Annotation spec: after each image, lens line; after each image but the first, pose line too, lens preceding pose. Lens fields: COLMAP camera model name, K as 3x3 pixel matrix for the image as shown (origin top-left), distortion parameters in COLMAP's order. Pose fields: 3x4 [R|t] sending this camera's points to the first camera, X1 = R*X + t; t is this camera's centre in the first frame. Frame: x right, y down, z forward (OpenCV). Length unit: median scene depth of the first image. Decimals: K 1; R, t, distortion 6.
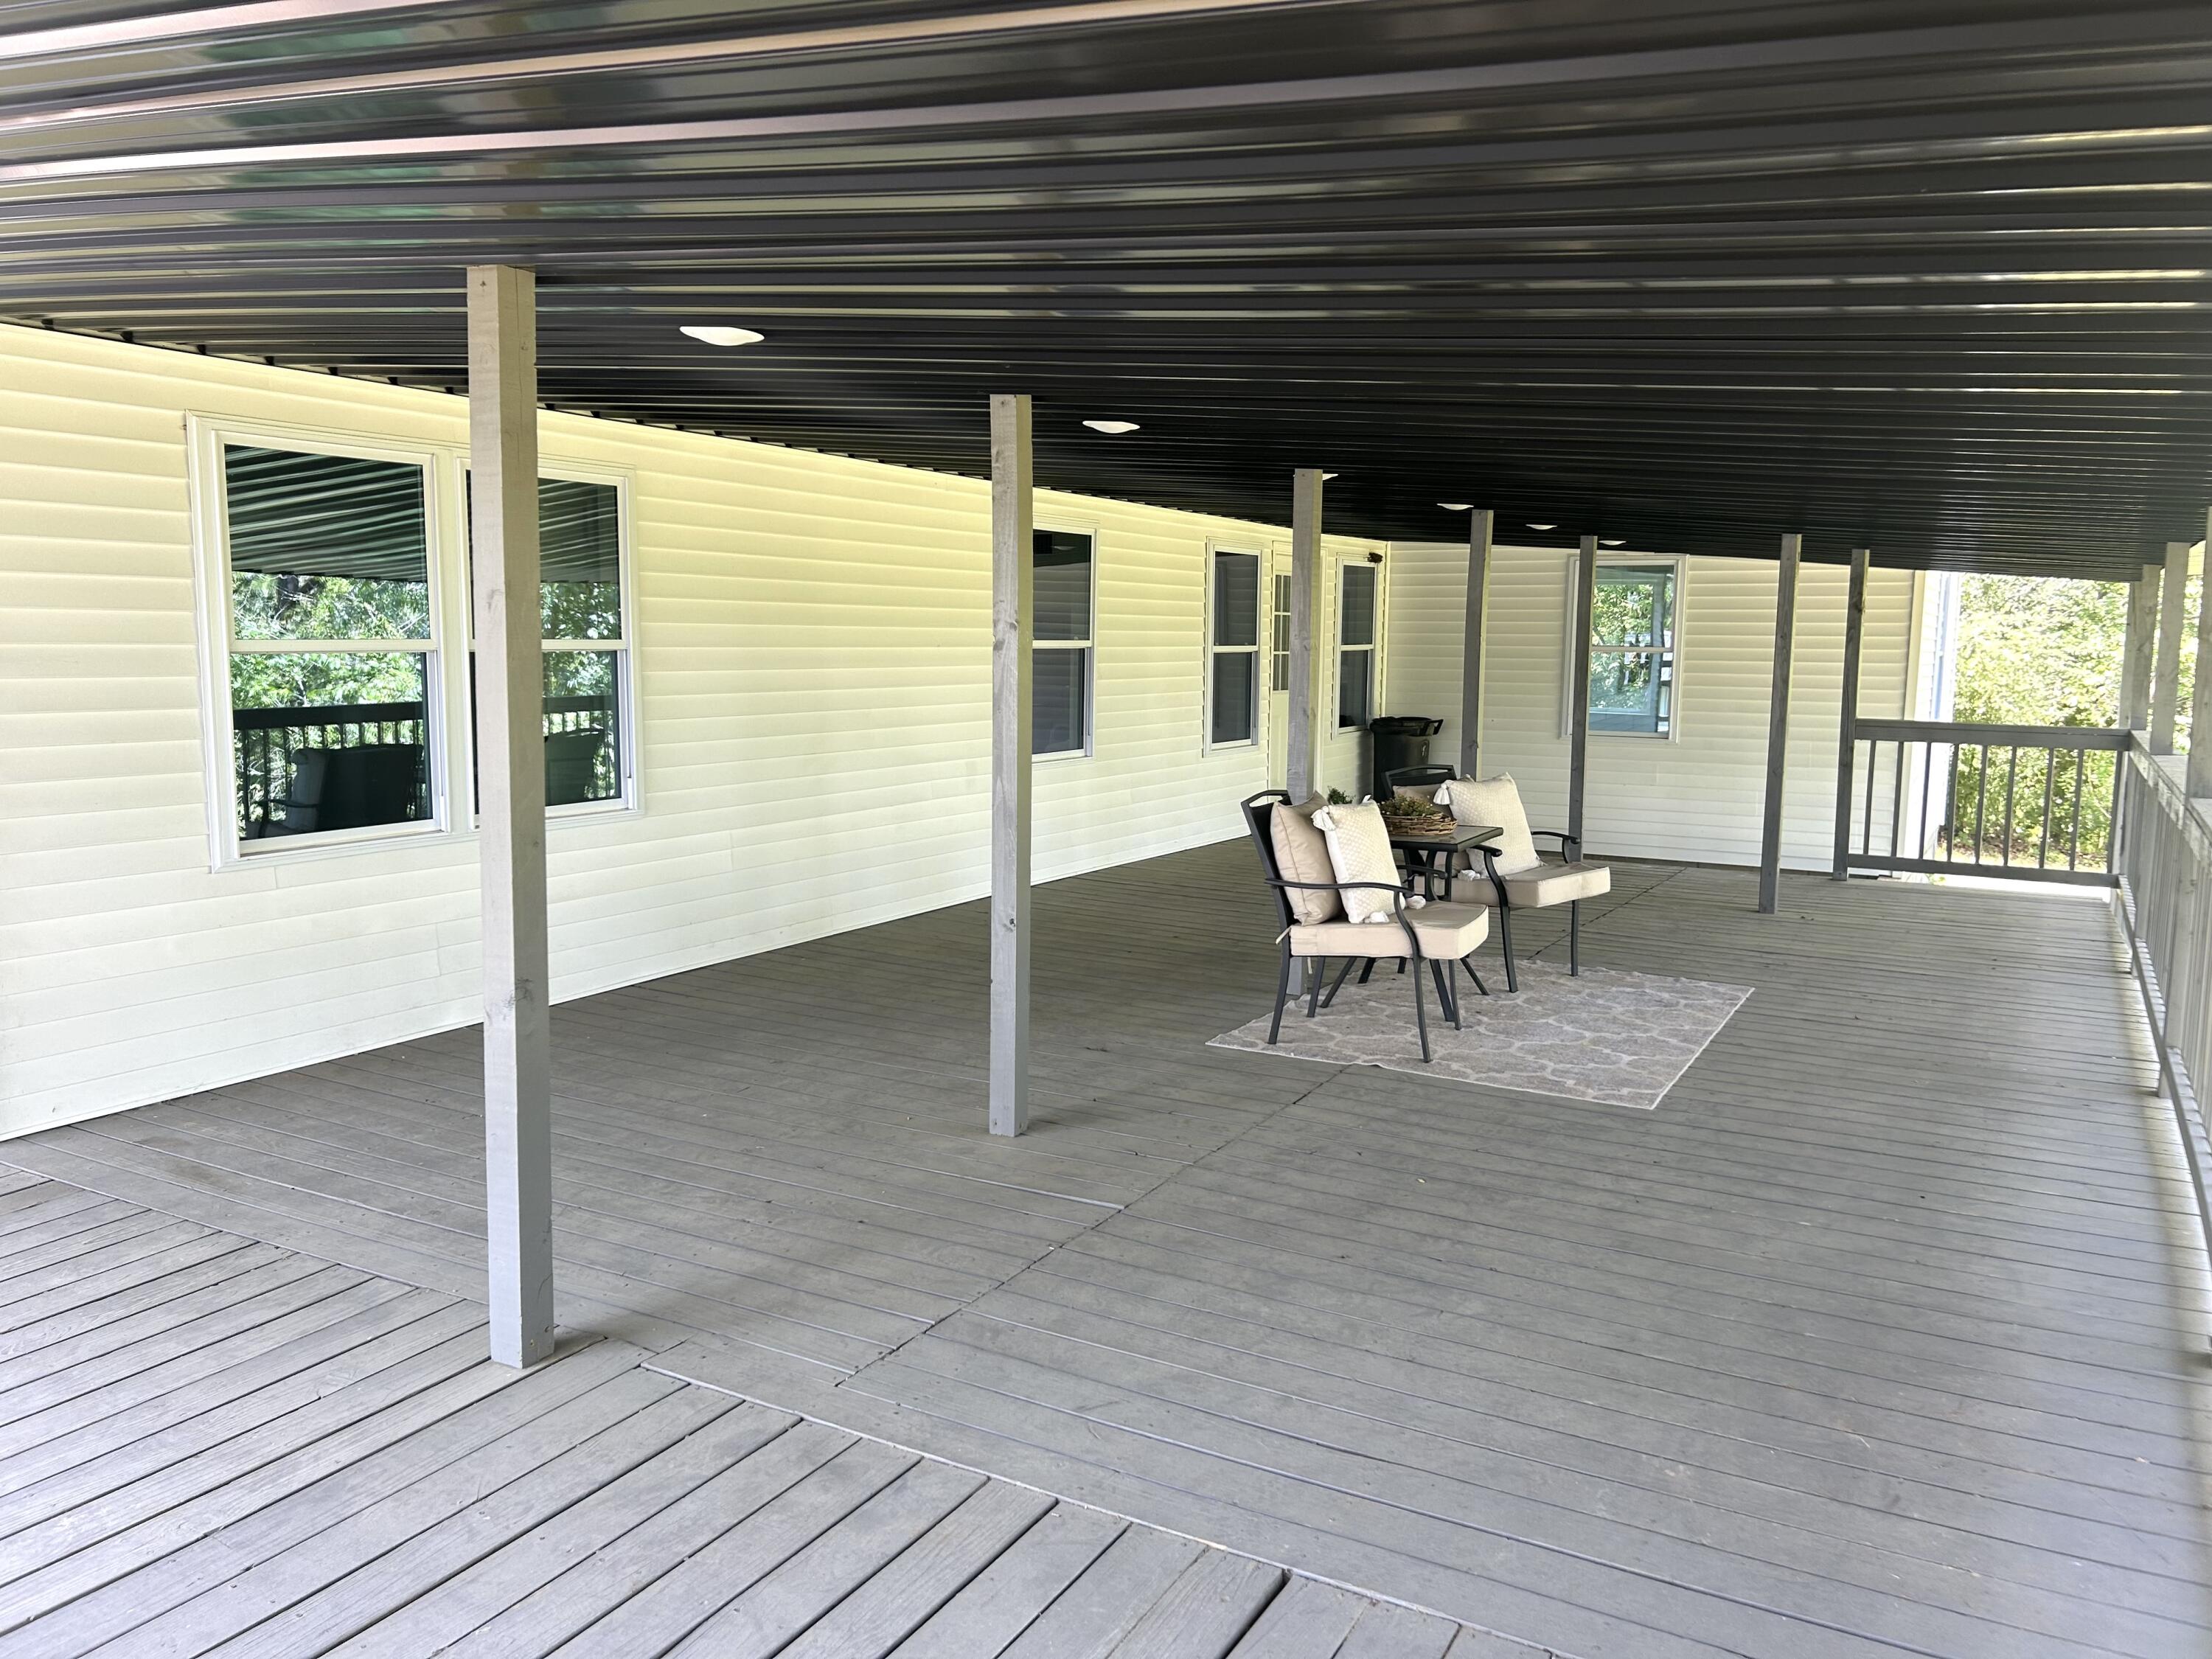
lens RADIAL K [[1658.9, 0, 1106.0], [0, 1658.9, 829.5], [0, 0, 1]] dist [0.032320, 0.000615]
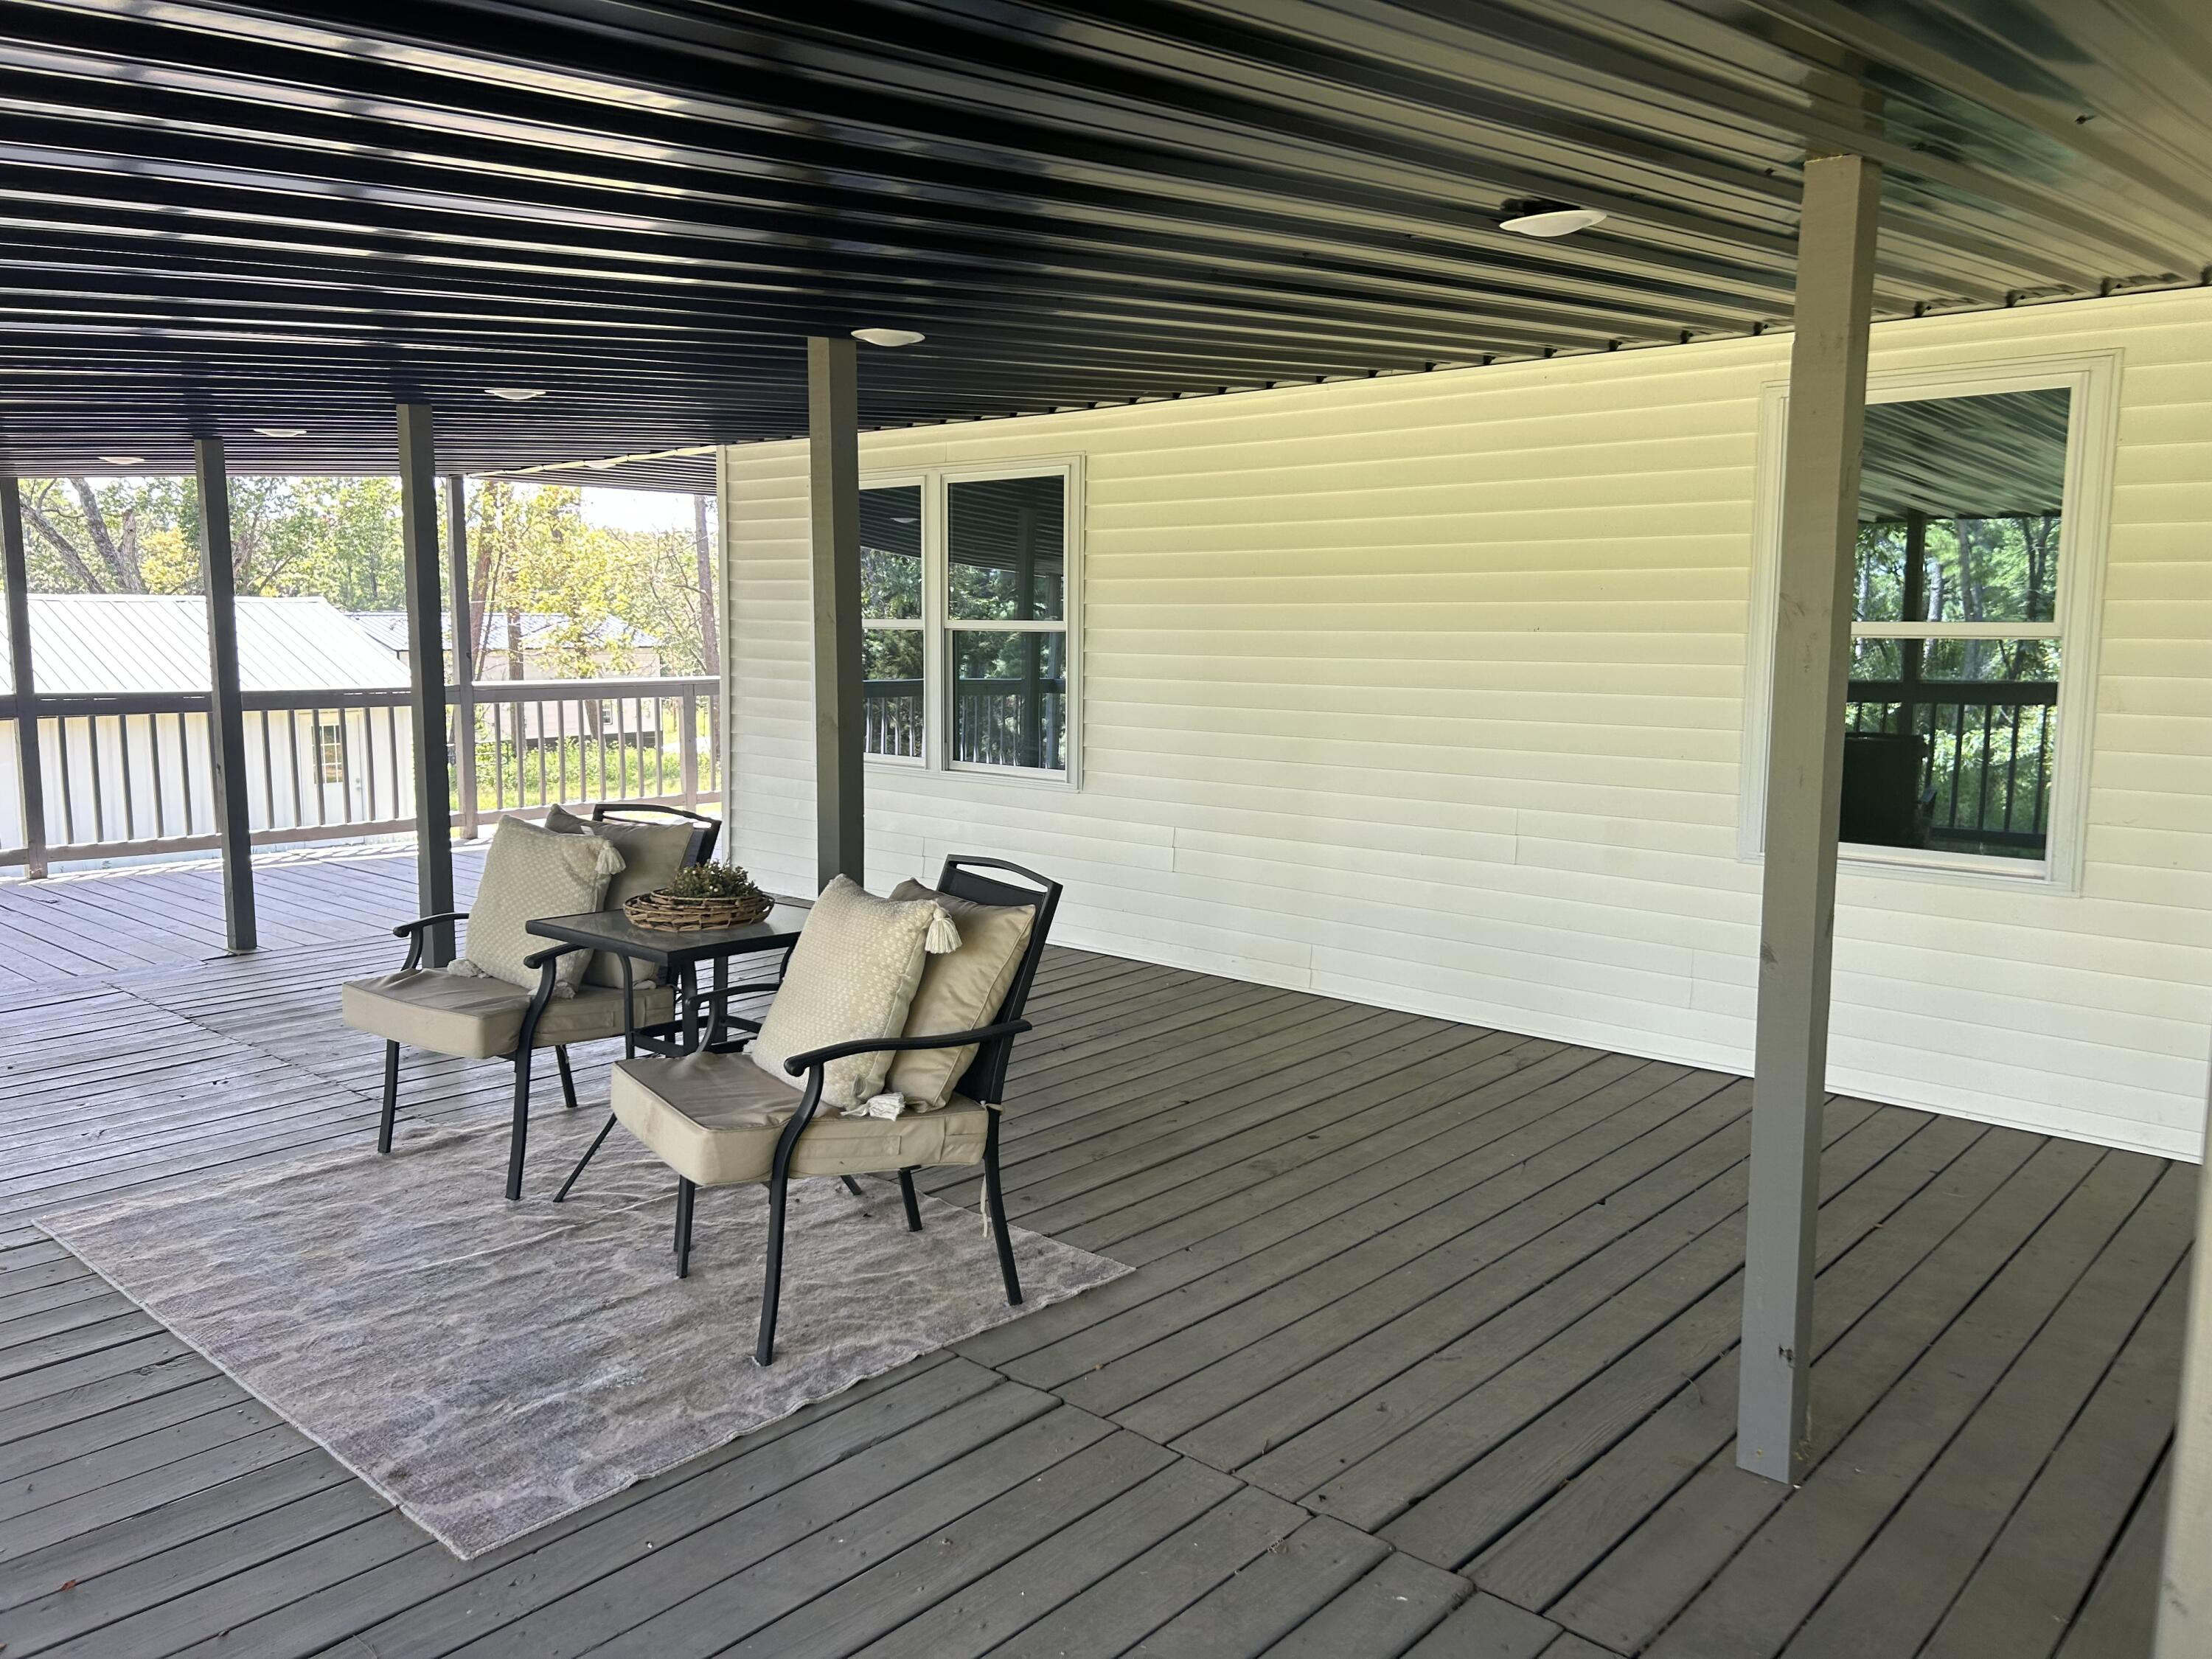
lens RADIAL K [[1658.9, 0, 1106.0], [0, 1658.9, 829.5], [0, 0, 1]] dist [0.032320, 0.000615]
pose [[-0.232855, 0.112508, -0.965982, 0.522601], [-0.121139, 0.982194, 0.143597, -0.098139], [0.964937, 0.150455, -0.215080, 0.905986]]
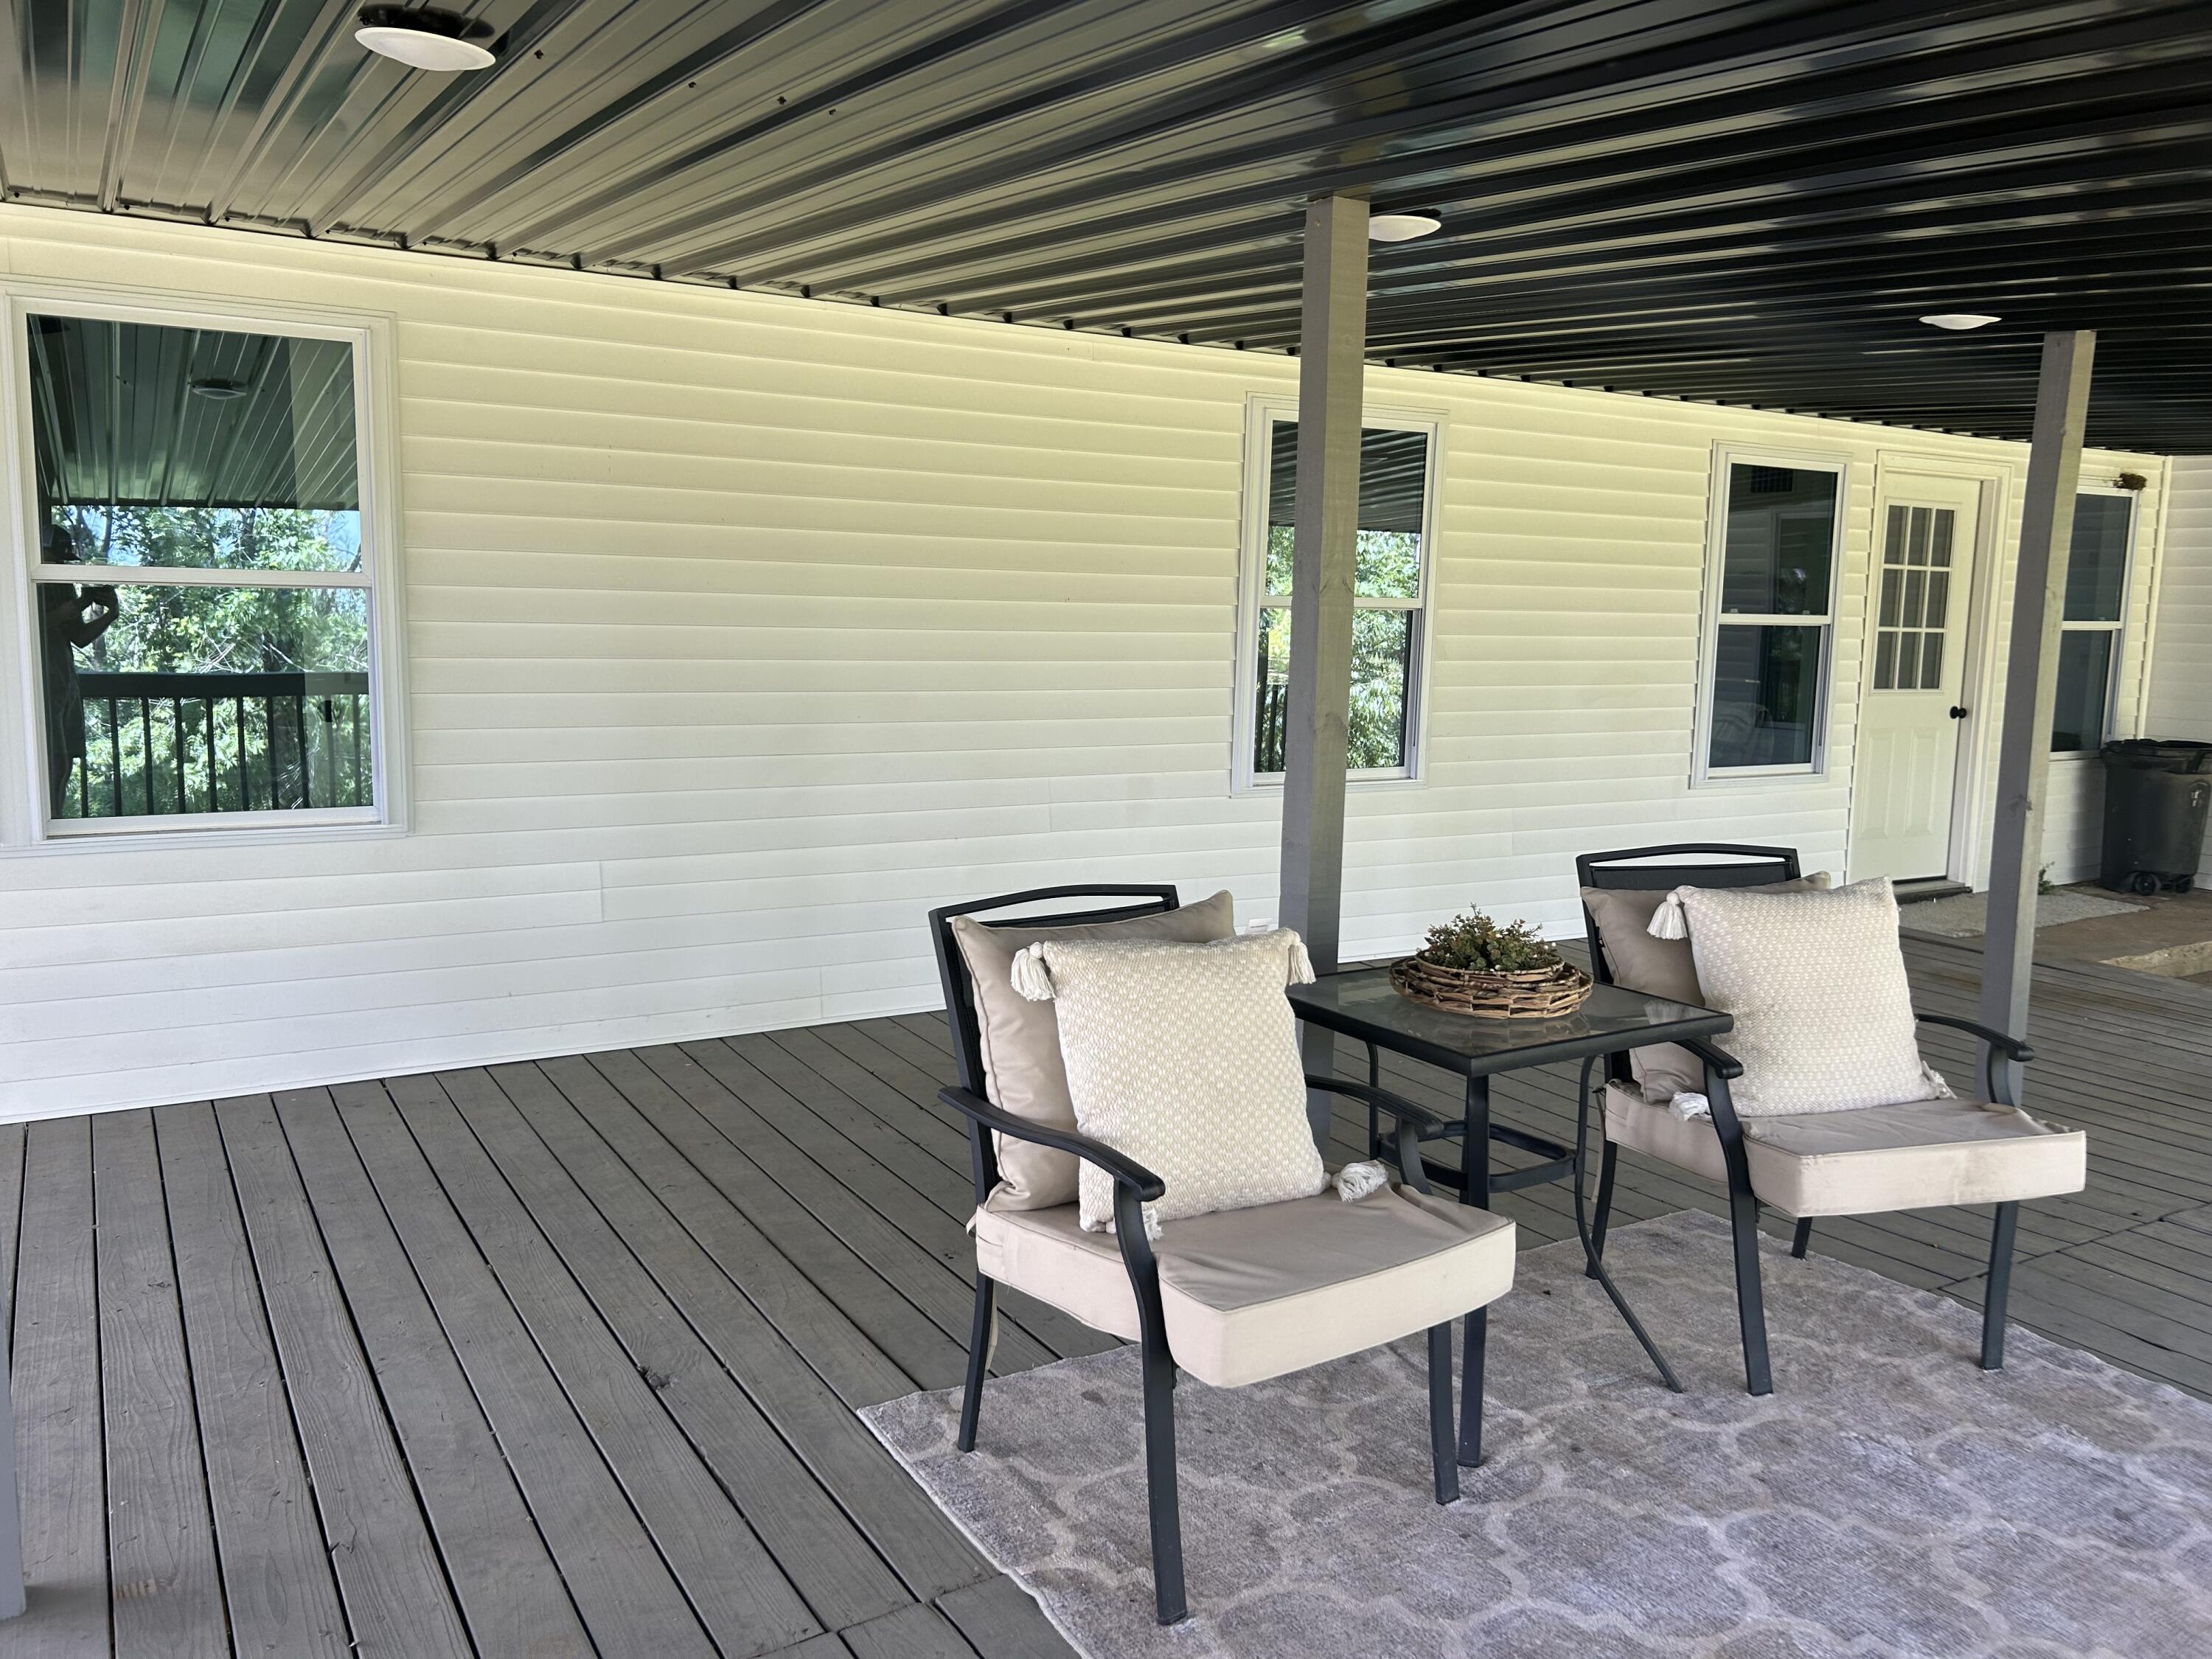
lens RADIAL K [[1703.0, 0, 1143.1], [0, 1703.0, 826.2], [0, 0, 1]] dist [0.000944, -0.002330]
pose [[0.870182, 0.082019, -0.485856, 0.234899], [-0.075796, 0.996594, 0.032485, -0.041355], [0.486866, 0.008558, 0.873435, 0.392888]]
